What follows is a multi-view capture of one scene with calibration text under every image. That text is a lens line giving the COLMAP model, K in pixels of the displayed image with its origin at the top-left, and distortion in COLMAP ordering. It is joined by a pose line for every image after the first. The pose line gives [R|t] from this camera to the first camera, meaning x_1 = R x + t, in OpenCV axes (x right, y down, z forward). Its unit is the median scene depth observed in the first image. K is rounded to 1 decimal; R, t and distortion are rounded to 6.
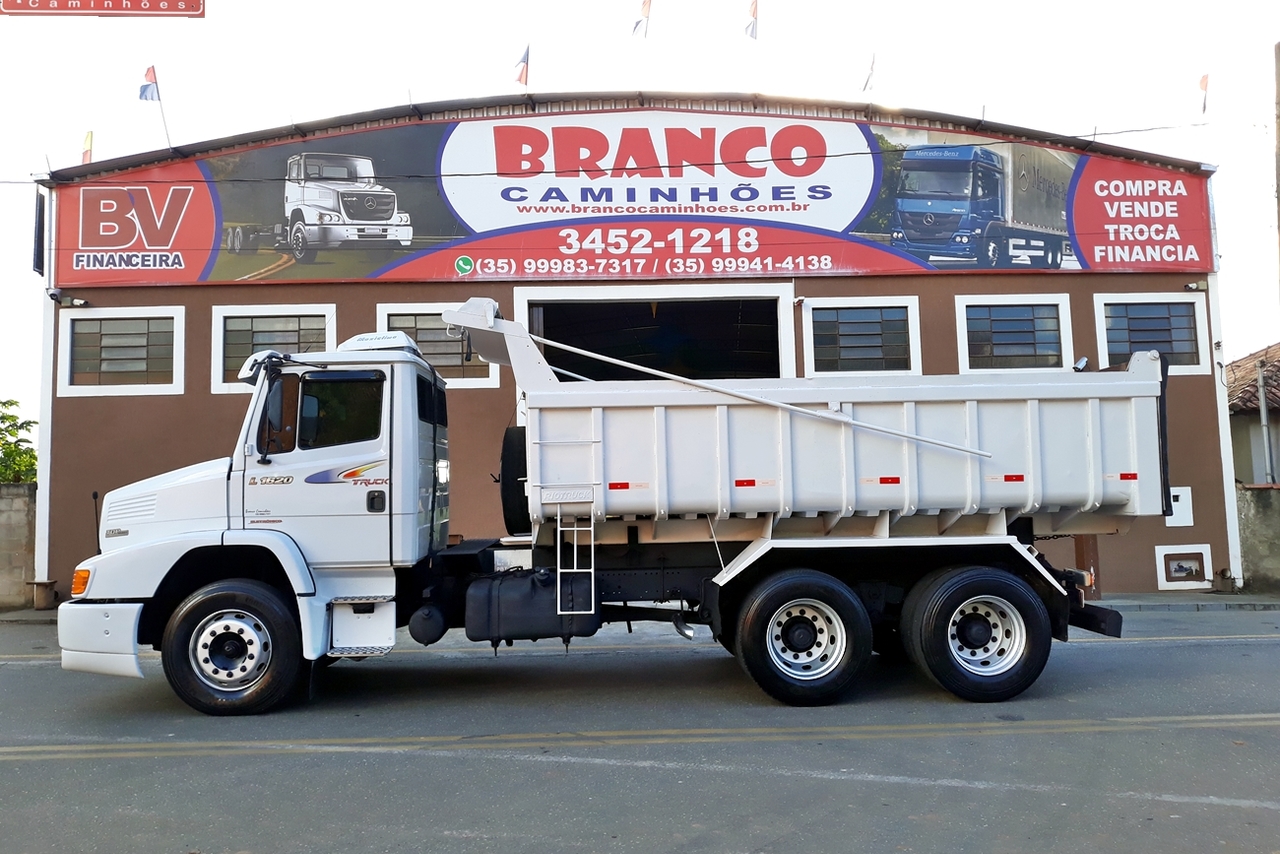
lens RADIAL K [[1039.9, 0, 634.4], [0, 1039.9, 422.4], [0, 0, 1]] dist [0.027591, -0.086021]
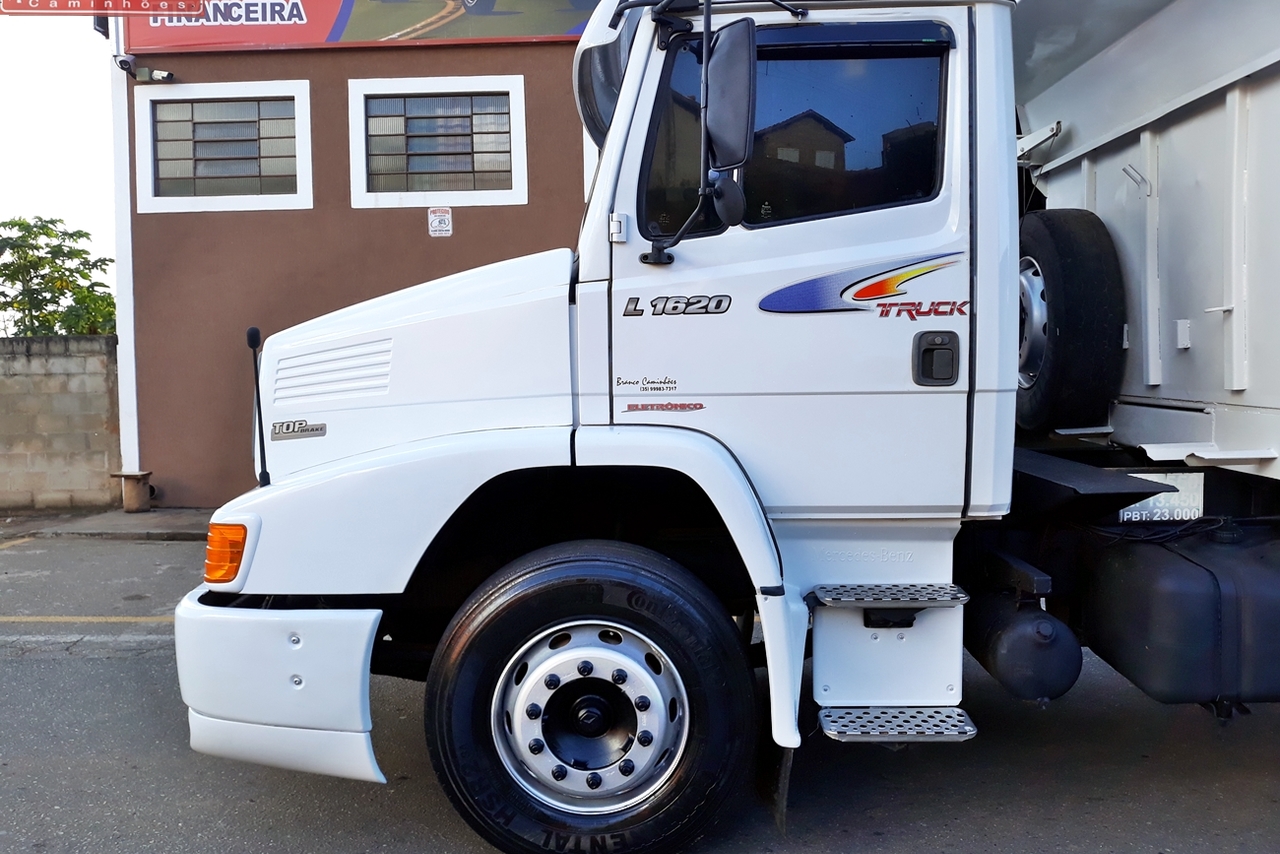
lens RADIAL K [[1039.9, 0, 641.5], [0, 1039.9, 423.4], [0, 0, 1]] dist [0.027591, -0.086021]
pose [[0.998229, 0.008469, -0.058887, -0.331079], [-0.000718, 0.991457, 0.130429, 0.047624], [0.059489, -0.130155, 0.989707, 0.586109]]
